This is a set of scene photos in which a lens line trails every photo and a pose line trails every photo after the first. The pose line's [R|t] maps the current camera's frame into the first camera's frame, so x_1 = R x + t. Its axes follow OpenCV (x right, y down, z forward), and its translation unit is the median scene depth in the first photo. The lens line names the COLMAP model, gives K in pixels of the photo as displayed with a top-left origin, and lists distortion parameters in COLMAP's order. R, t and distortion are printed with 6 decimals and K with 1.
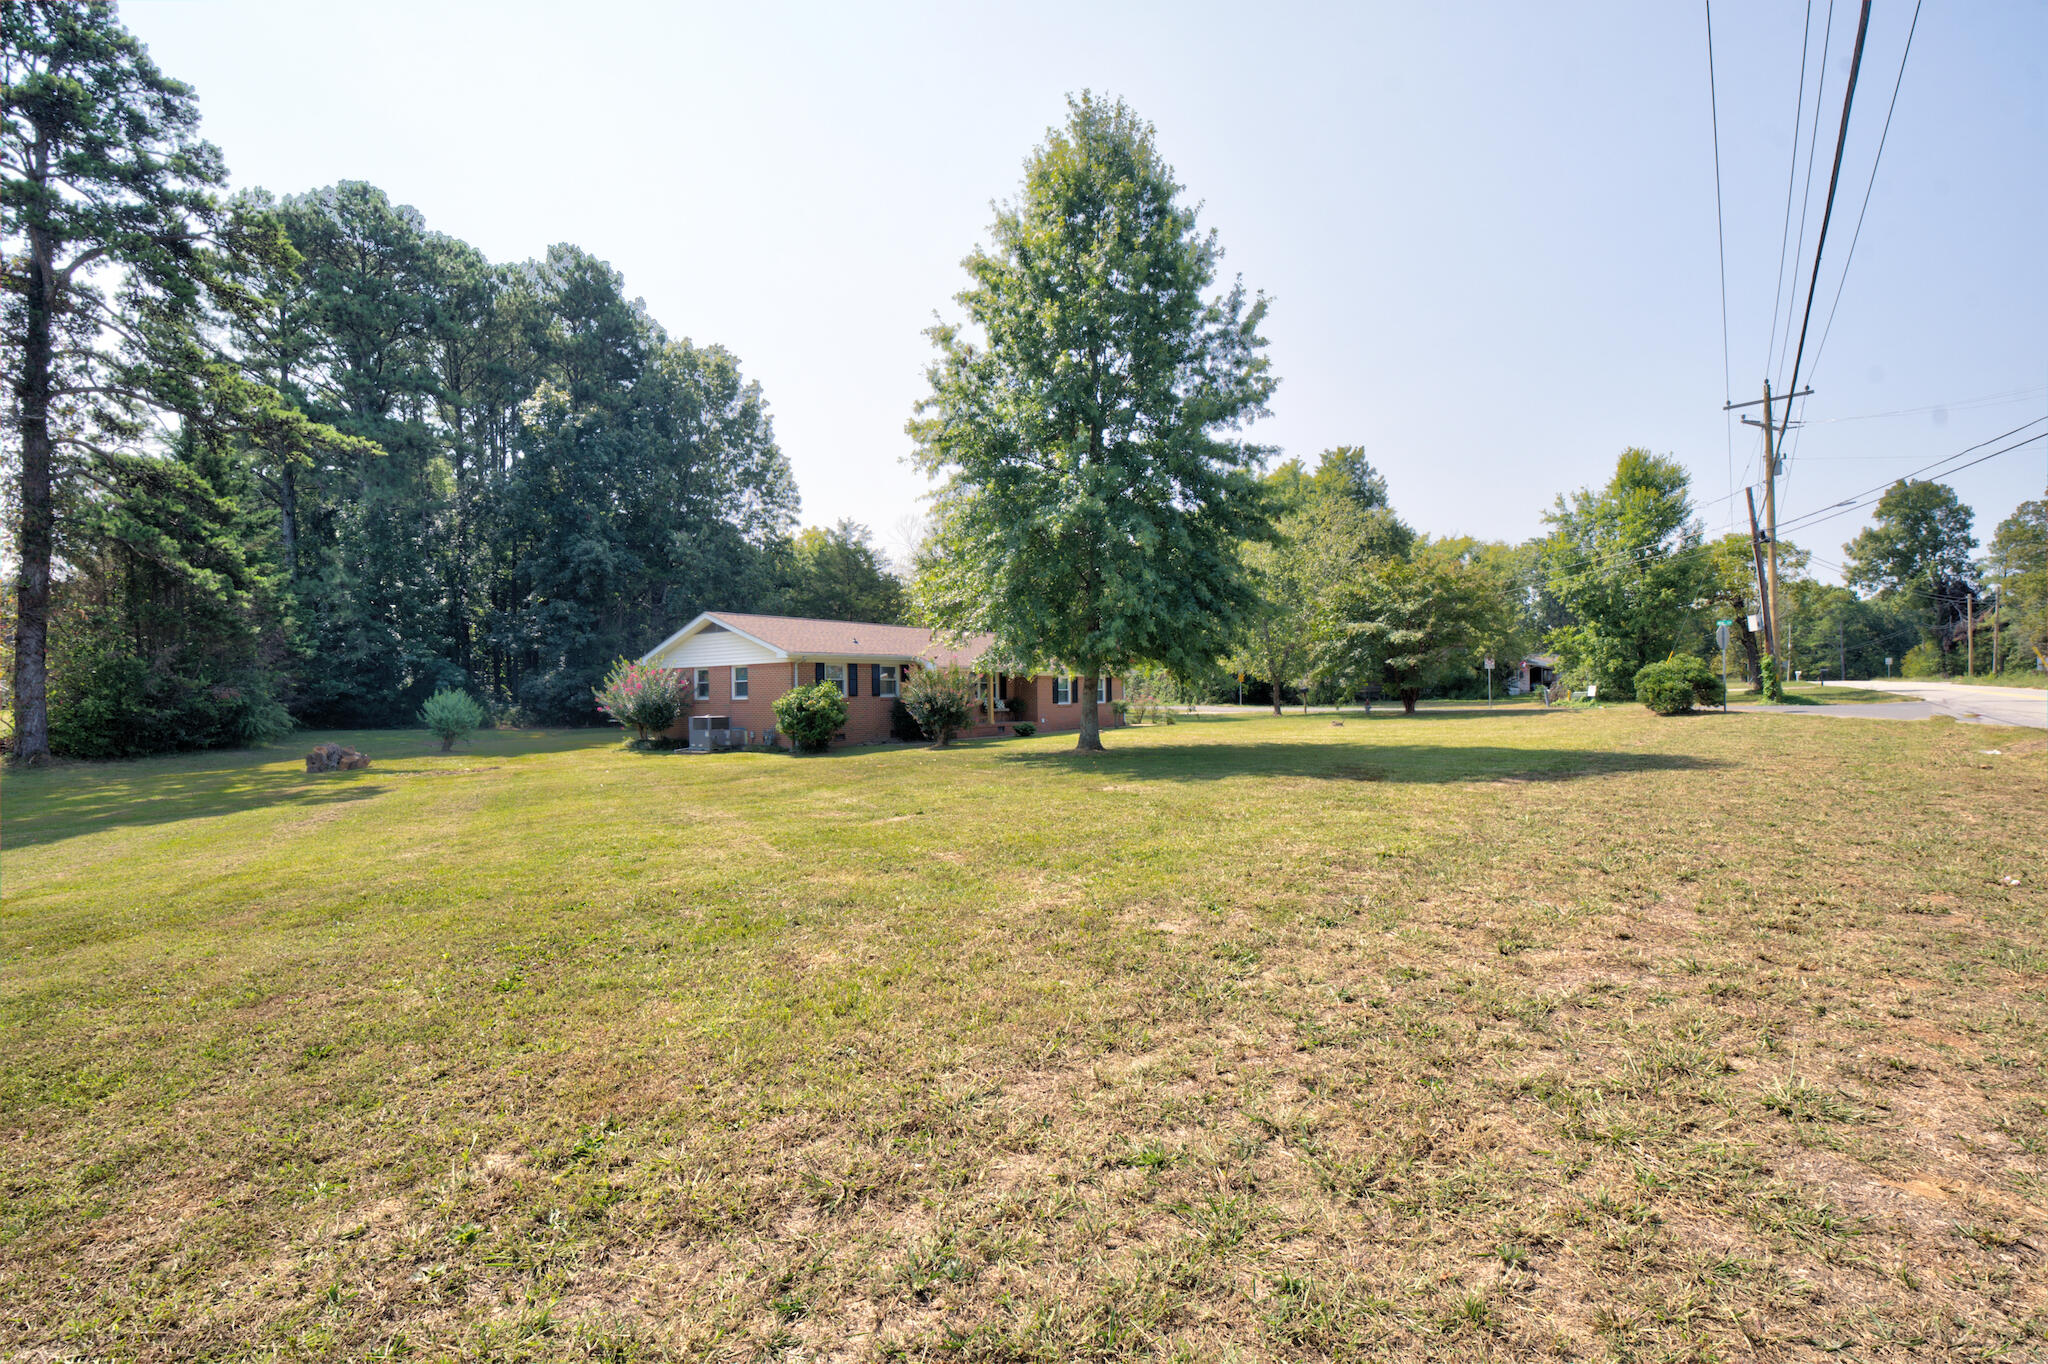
lens RADIAL K [[940.7, 0, 1024.0], [0, 940.7, 682.0], [0, 0, 1]] dist [0.000592, 0.000043]
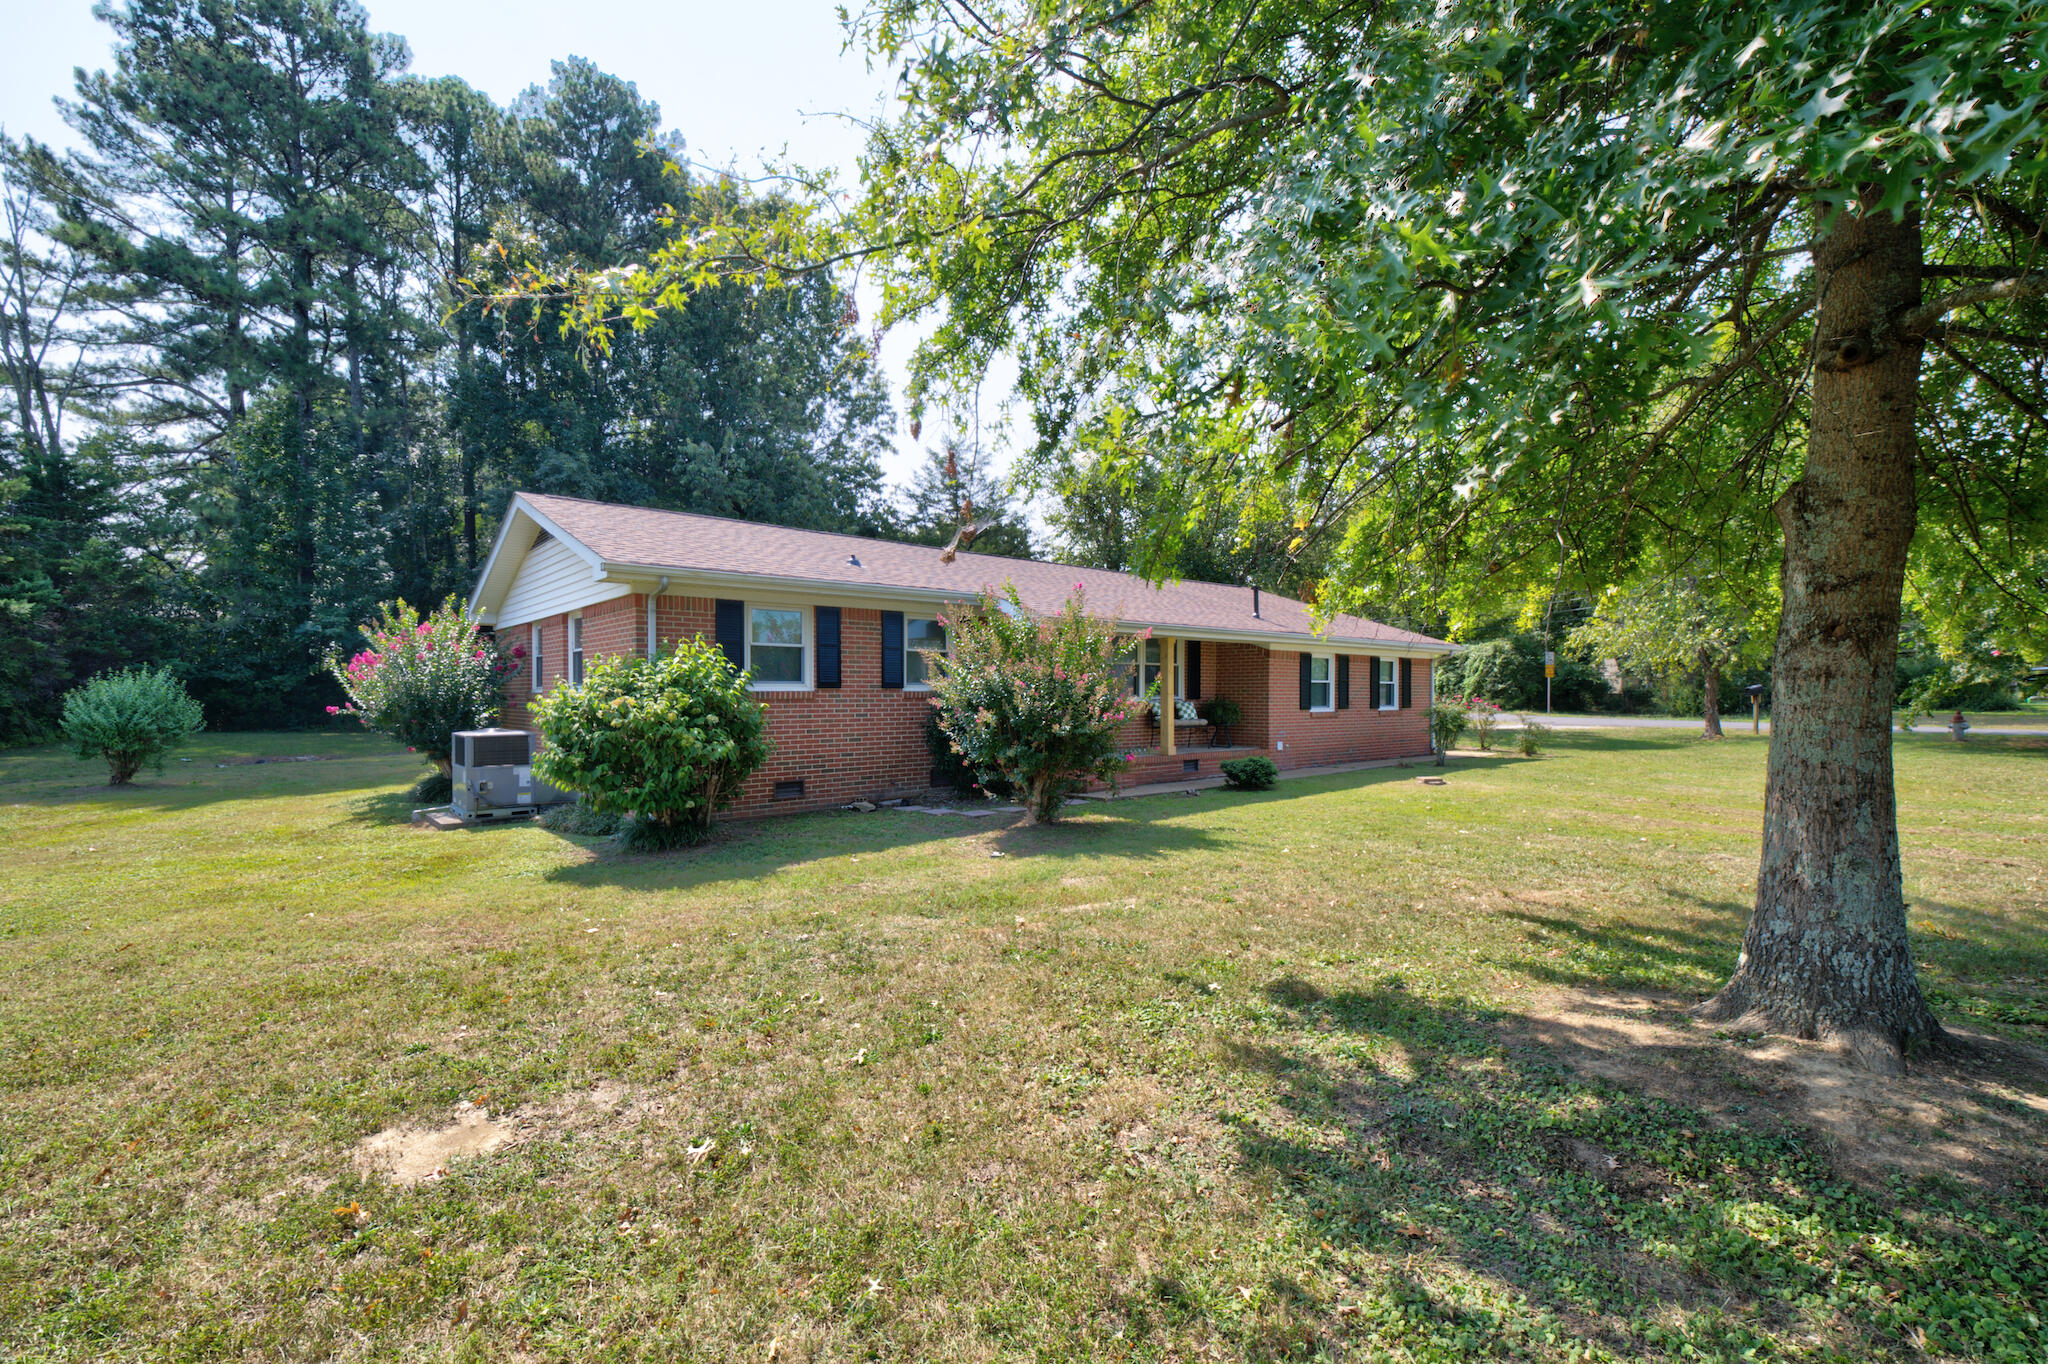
lens RADIAL K [[940.7, 0, 1024.0], [0, 940.7, 682.0], [0, 0, 1]] dist [0.000592, 0.000043]
pose [[0.983943, 0.010297, -0.178187, -0.025043], [-0.009637, 0.999943, 0.004574, 0.009876], [0.178224, -0.002783, 0.983986, 0.594194]]
